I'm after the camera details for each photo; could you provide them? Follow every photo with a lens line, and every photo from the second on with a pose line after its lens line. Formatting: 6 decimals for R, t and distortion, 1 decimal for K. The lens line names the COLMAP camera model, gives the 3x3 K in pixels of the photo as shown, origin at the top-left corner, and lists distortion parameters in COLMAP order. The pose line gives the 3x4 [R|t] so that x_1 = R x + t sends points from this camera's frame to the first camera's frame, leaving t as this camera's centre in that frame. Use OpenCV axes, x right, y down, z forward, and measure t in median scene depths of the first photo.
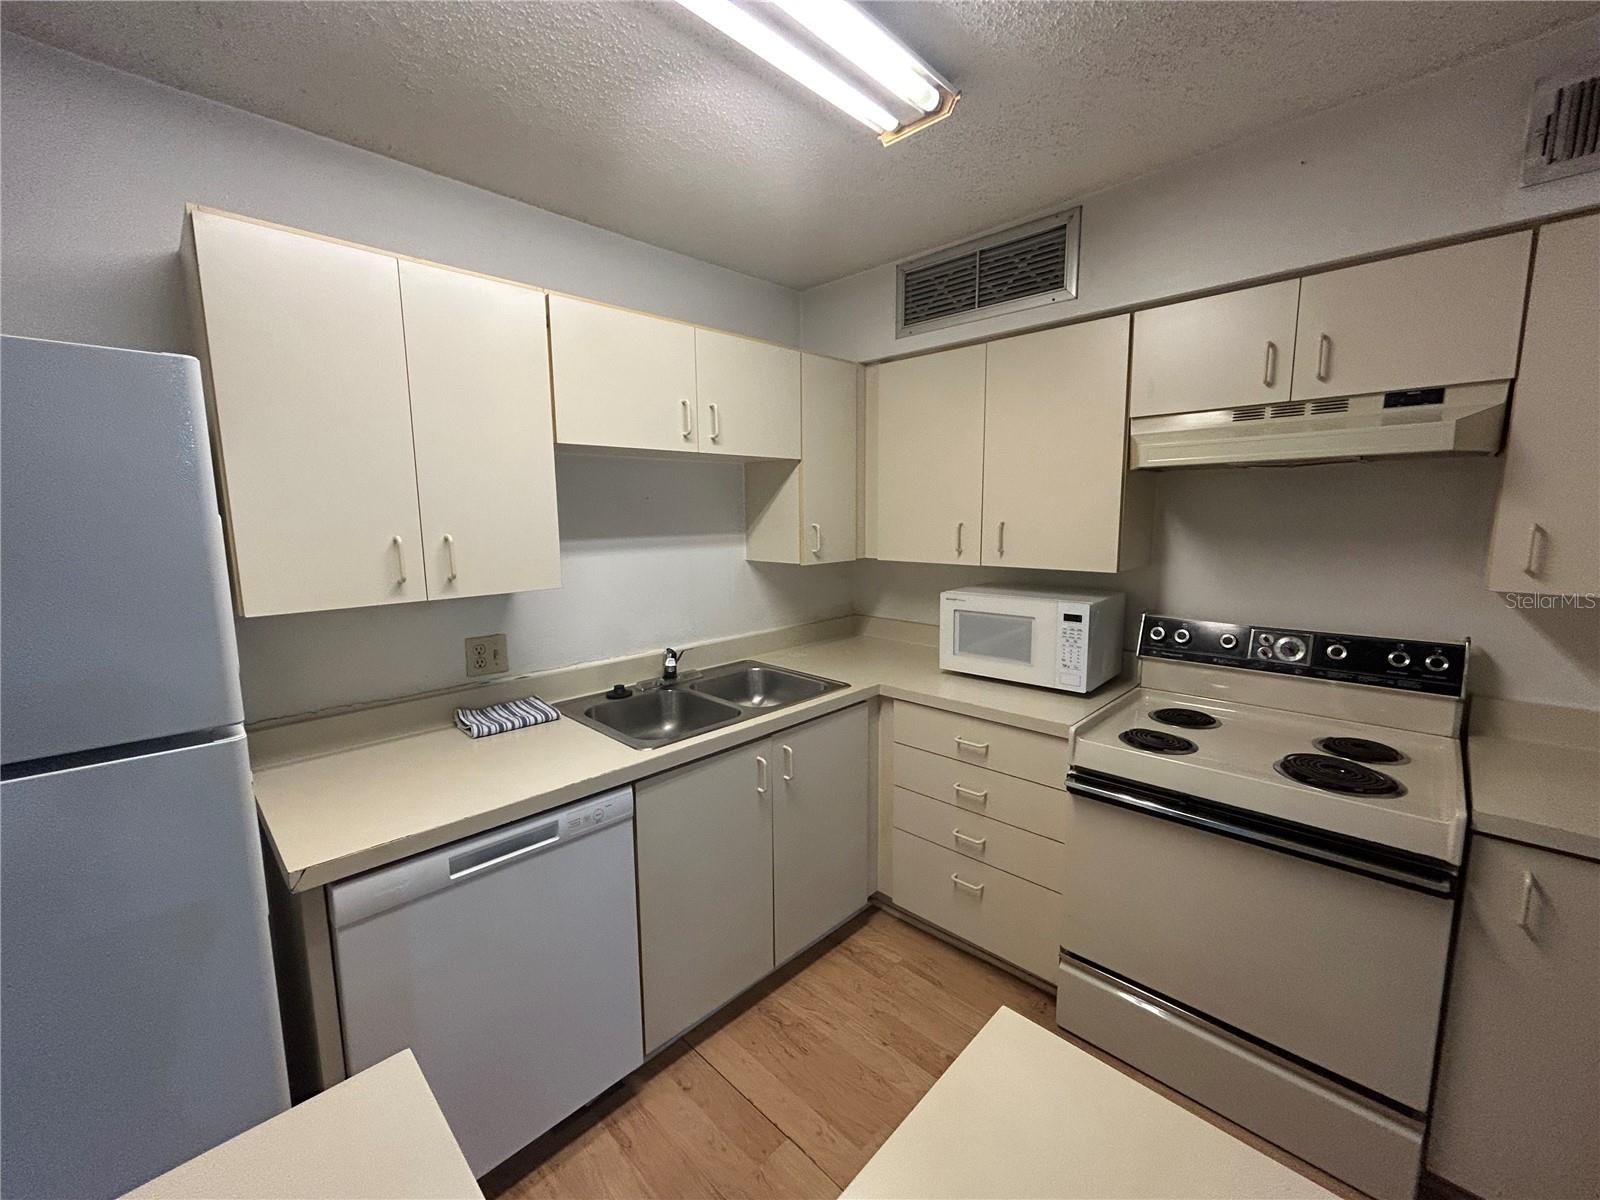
lens RADIAL K [[647.5, 0, 800.0], [0, 647.5, 600.0], [0, 0, 1]] dist [-0.001865, 0.003378]
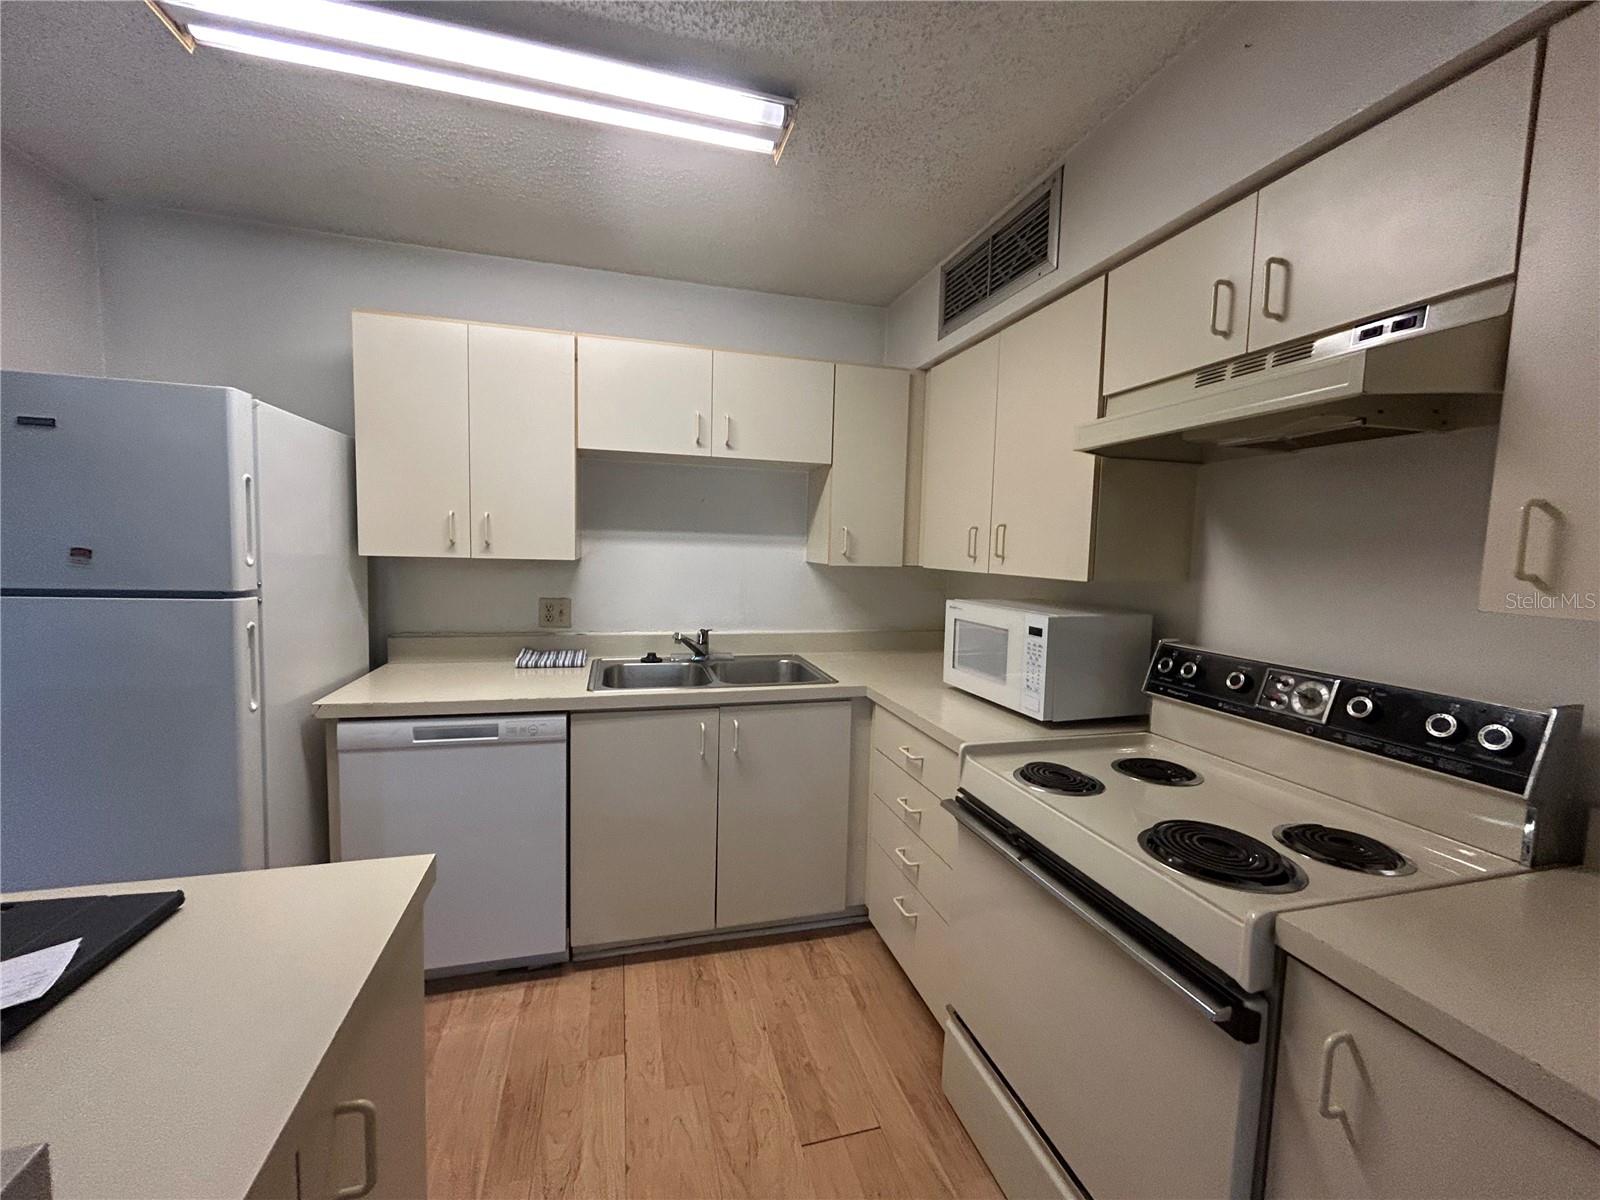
lens RADIAL K [[648.0, 0, 800.0], [0, 648.0, 600.0], [0, 0, 1]] dist [-0.000788, 0.001018]
pose [[0.865197, 0.076621, -0.495544, 0.598379], [-0.105038, 0.994025, -0.029696, 0.046619], [0.490308, 0.077744, 0.868075, 0.098840]]
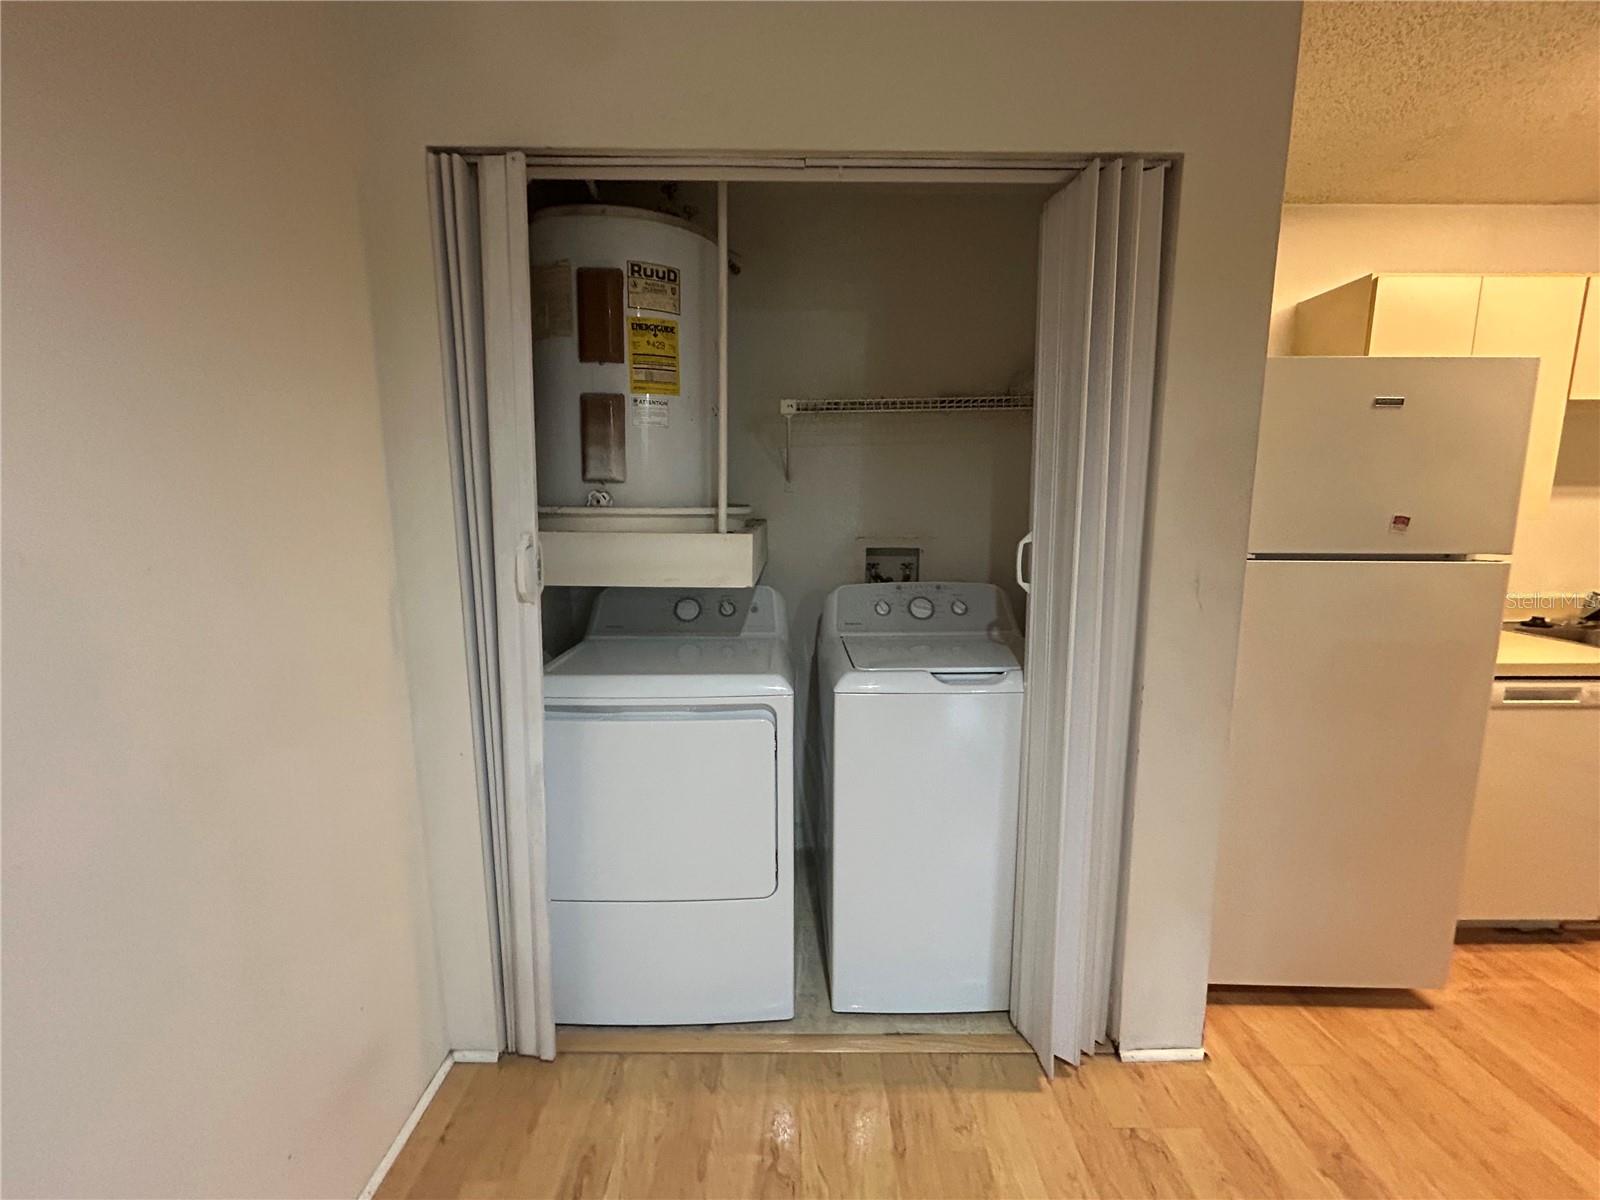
lens RADIAL K [[648.0, 0, 800.0], [0, 648.0, 600.0], [0, 0, 1]] dist [-0.000788, 0.001018]
pose [[0.704808, 0.108059, -0.701120, -0.440223], [-0.100156, 0.993588, 0.052452, 0.190480], [0.702292, 0.033252, 0.711112, -0.778799]]
